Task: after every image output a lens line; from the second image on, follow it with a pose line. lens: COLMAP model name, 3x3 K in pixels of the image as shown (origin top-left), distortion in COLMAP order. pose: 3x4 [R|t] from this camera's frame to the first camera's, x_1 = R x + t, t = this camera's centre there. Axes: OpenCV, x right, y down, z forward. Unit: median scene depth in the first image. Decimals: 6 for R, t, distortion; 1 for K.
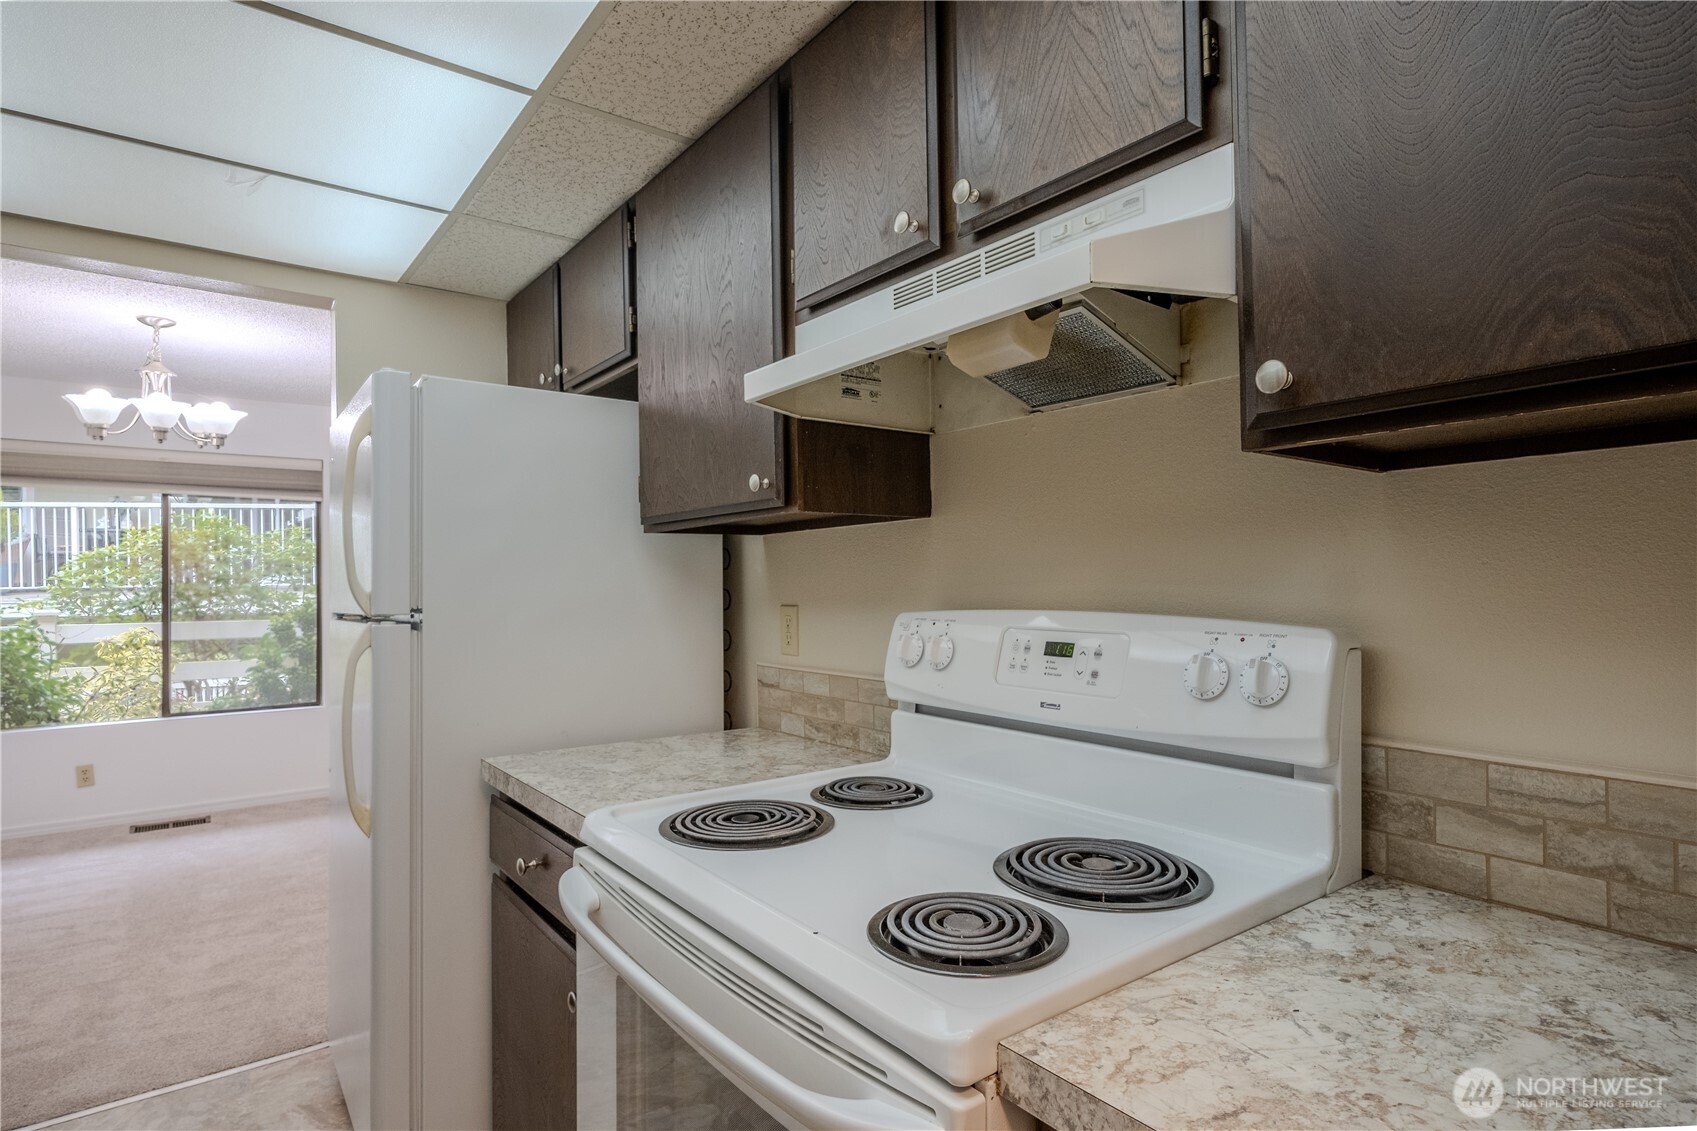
lens RADIAL K [[889.4, 0, 848.5], [0, 889.4, 565.5], [0, 0, 1]] dist [-0.001876, 0.001088]
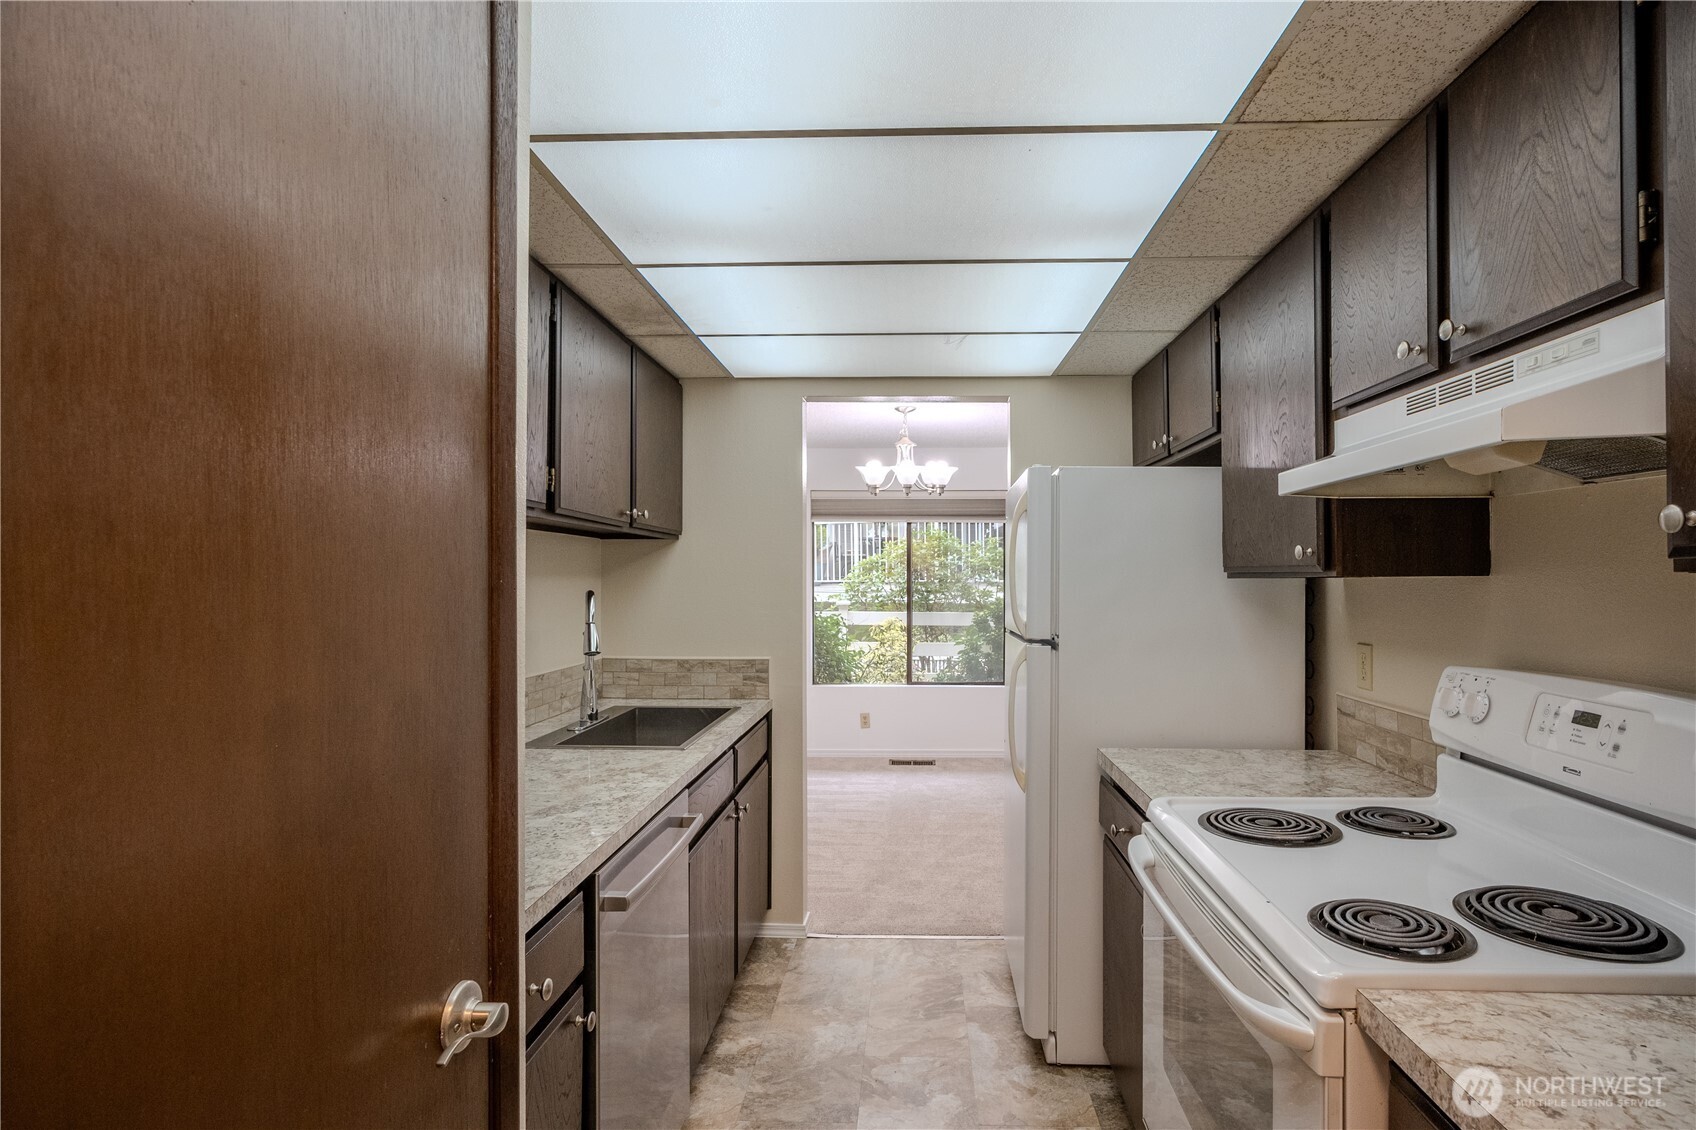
lens RADIAL K [[877.7, 0, 909.6], [0, 877.7, 563.1], [0, 0, 1]] dist [-0.003267, 0.001588]
pose [[0.794479, 0.004008, -0.607278, 0.169960], [-0.000913, 0.999985, 0.005406, -0.071059], [0.607291, -0.003741, 0.794471, -0.234454]]
